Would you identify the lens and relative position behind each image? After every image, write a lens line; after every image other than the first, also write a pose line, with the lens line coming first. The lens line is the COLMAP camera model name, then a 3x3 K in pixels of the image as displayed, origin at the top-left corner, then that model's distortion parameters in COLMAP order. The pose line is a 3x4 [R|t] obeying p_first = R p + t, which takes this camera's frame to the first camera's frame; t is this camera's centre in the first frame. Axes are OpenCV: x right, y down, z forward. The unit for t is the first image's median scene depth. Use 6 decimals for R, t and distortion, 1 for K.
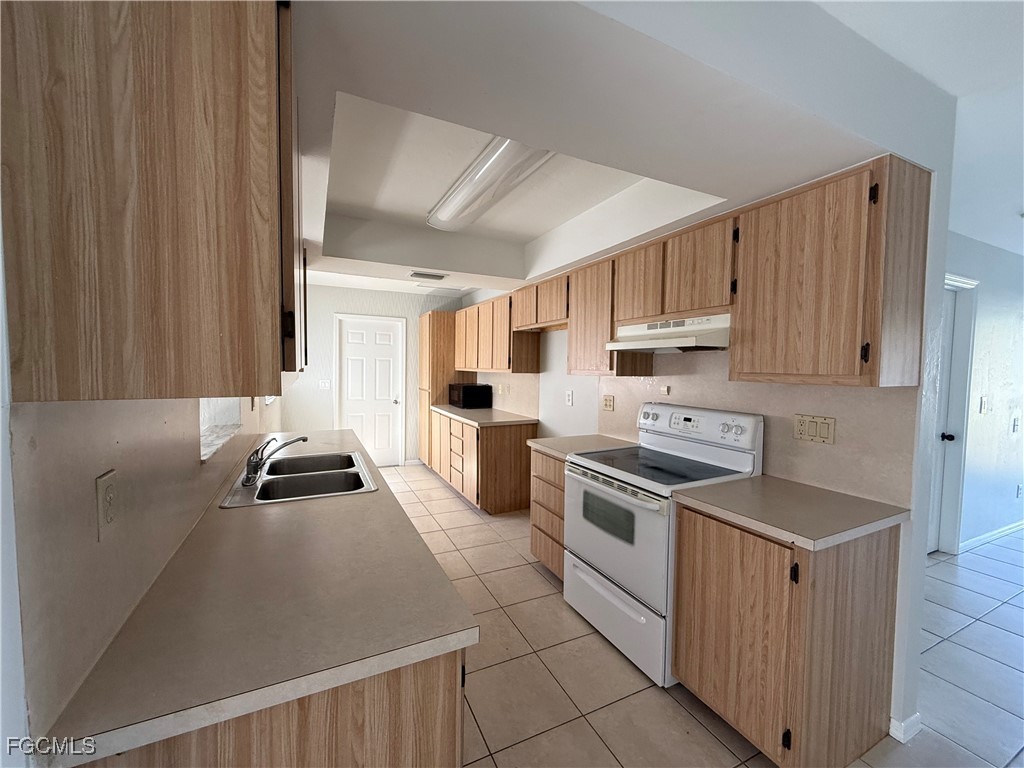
lens RADIAL K [[406.2, 0, 511.3], [0, 406.2, 385.4], [0, 0, 1]] dist [0.000251, 0.000041]
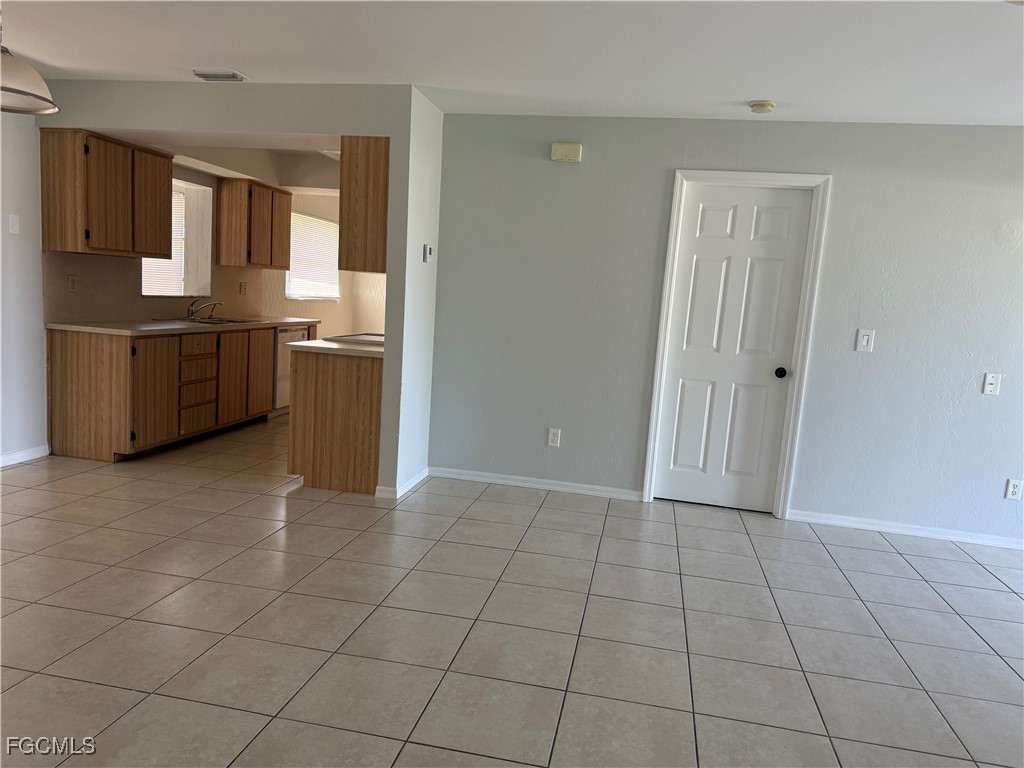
lens RADIAL K [[722.3, 0, 512.0], [0, 722.3, 384.0], [0, 0, 1]] dist [0.058960, -0.072587]
pose [[0.801130, 0.114257, -0.587482, 1.925906], [-0.083734, 0.993351, 0.079008, 0.104462], [0.592603, -0.014103, 0.805371, -0.618691]]
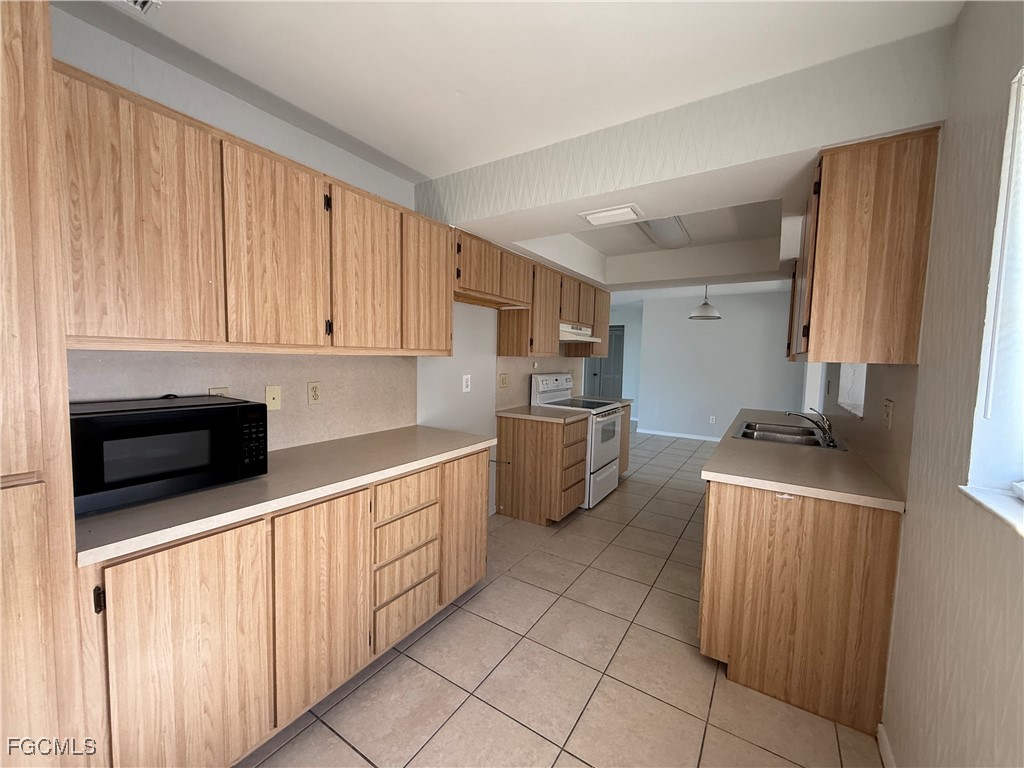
lens RADIAL K [[406.2, 0, 511.3], [0, 406.2, 385.4], [0, 0, 1]] dist [0.000251, 0.000041]
pose [[-0.519832, -0.098038, 0.848624, -0.938323], [-0.004574, 0.993698, 0.111996, -0.089122], [-0.854256, 0.054338, -0.517005, 1.999147]]
